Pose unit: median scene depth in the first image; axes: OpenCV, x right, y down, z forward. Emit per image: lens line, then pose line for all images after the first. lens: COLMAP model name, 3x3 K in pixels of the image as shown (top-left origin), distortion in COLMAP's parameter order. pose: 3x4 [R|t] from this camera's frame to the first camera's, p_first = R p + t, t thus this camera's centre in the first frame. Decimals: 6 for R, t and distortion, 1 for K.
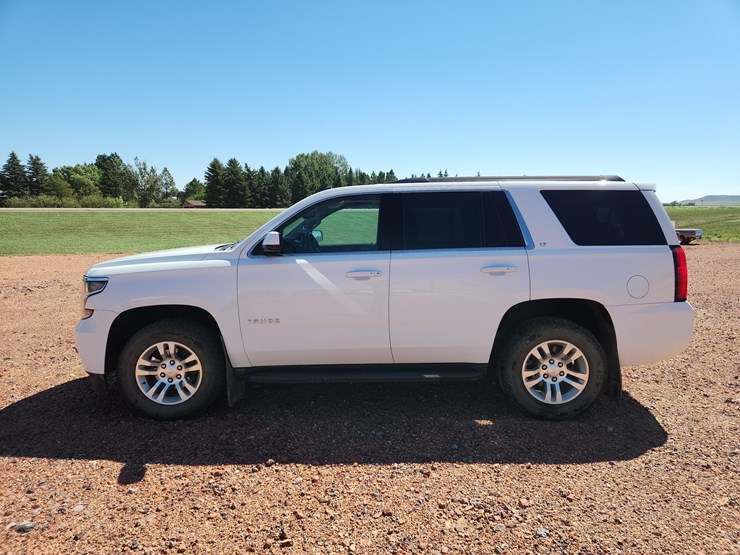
lens RADIAL K [[491.6, 0, 374.2], [0, 491.6, 281.5], [0, 0, 1]] dist [0.060815, -0.047531]
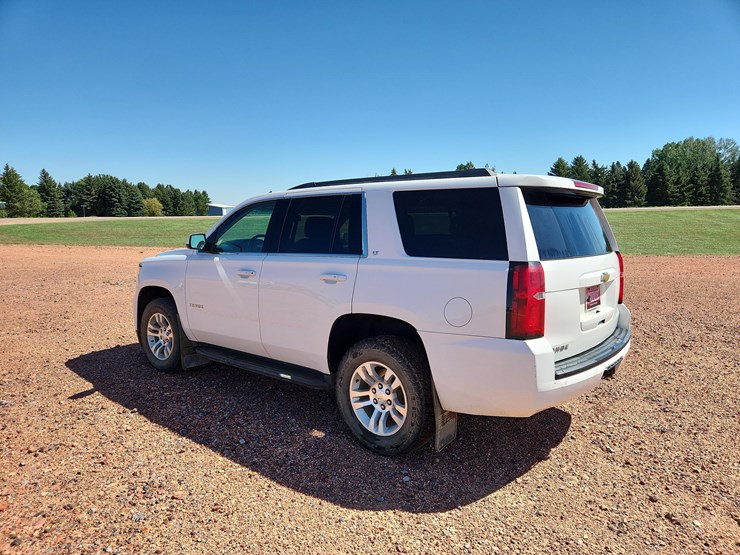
lens RADIAL K [[491.6, 0, 374.2], [0, 491.6, 281.5], [0, 0, 1]] dist [0.060815, -0.047531]
pose [[0.767188, 0.073273, -0.637223, 0.898618], [-0.074424, 0.996913, 0.025030, -0.045302], [0.637089, 0.028222, 0.770273, 0.313640]]
